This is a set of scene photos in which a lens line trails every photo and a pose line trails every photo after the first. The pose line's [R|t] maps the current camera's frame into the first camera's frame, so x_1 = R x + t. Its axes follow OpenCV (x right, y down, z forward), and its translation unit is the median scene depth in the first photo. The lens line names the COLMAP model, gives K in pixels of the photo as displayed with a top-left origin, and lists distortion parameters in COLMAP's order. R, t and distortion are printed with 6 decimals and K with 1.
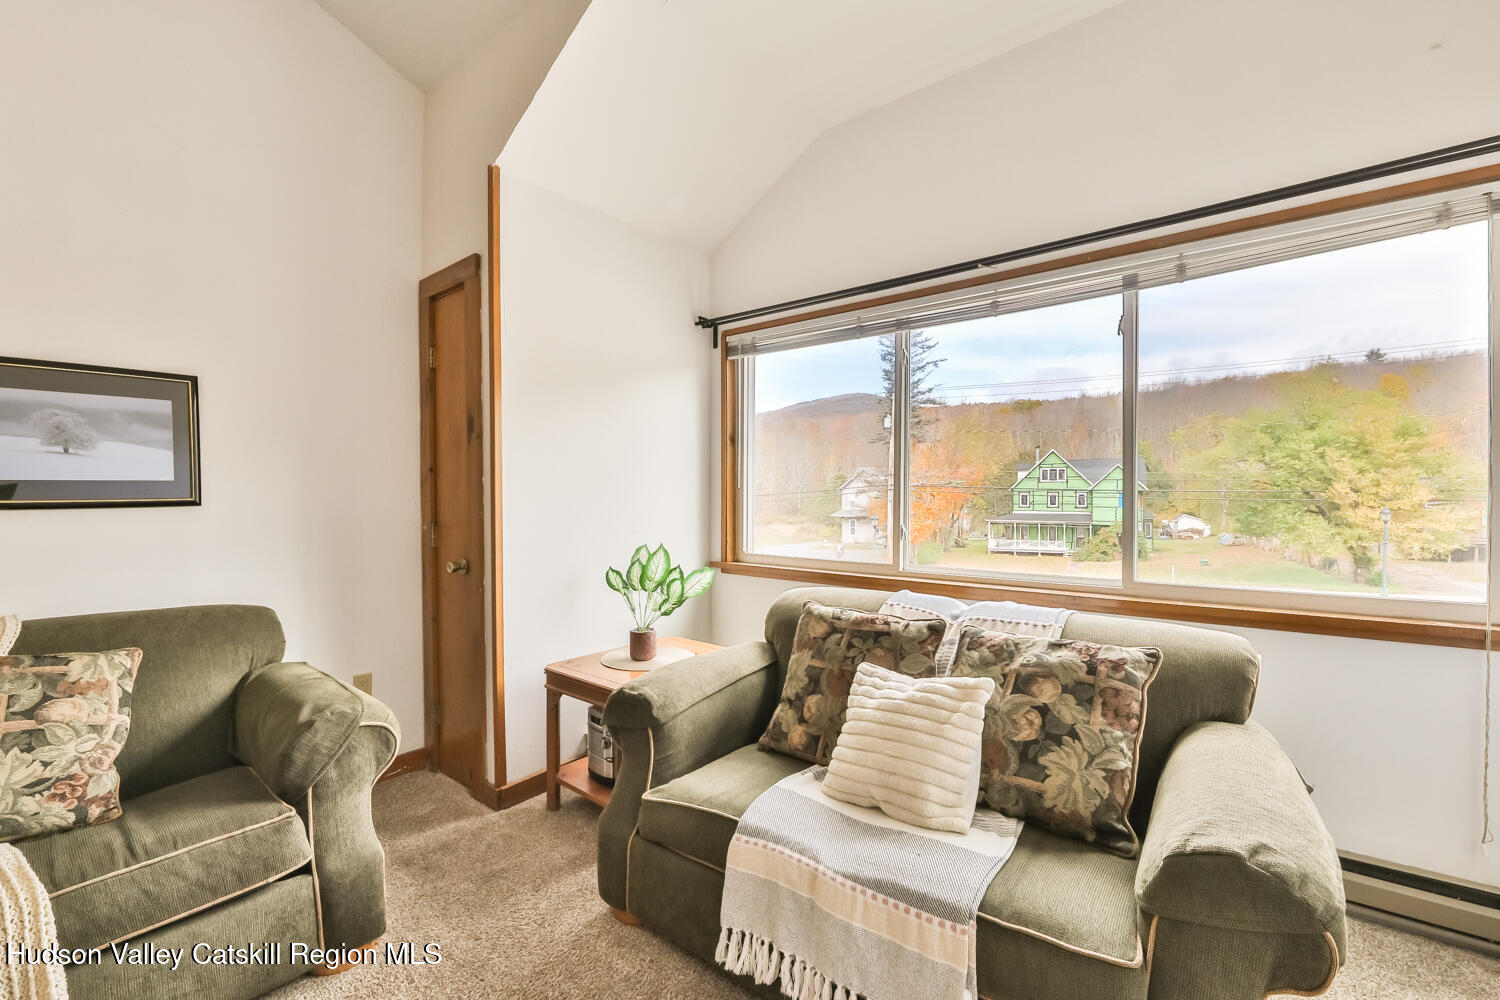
lens RADIAL K [[646.8, 0, 745.7], [0, 646.8, 506.6], [0, 0, 1]] dist [0.002594, -0.000119]
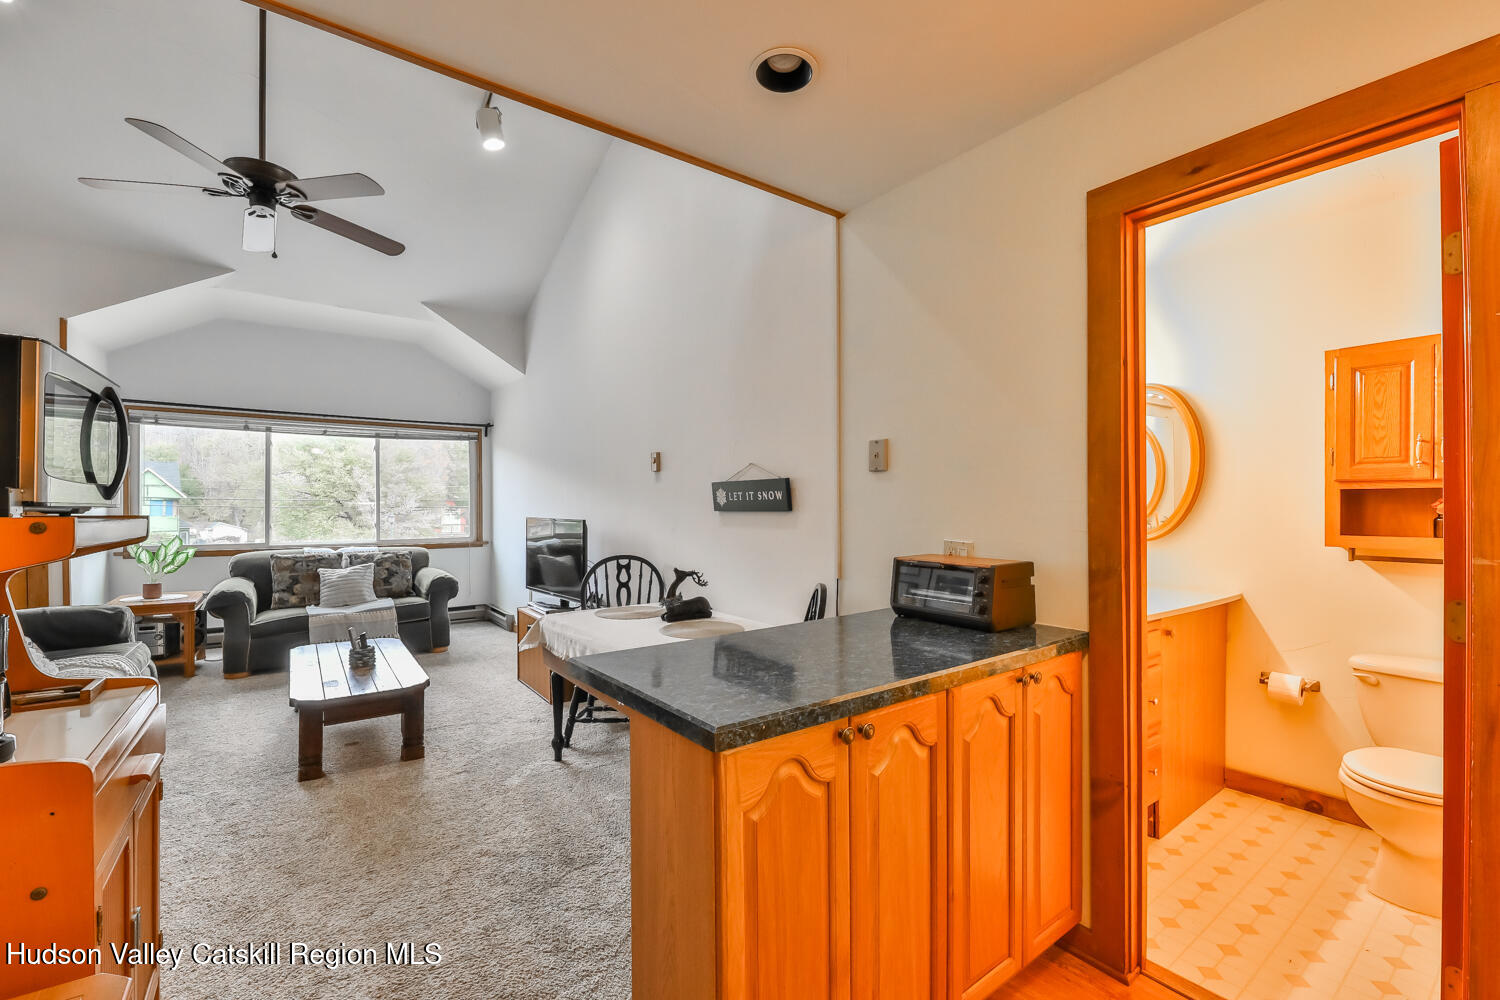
lens RADIAL K [[646.8, 0, 745.7], [0, 646.8, 506.6], [0, 0, 1]] dist [0.002594, -0.000119]
pose [[0.274715, -0.003705, 0.961519, -1.671671], [0.014773, 0.999891, -0.000368, -0.003177], [-0.961412, 0.014305, 0.274740, -1.304395]]
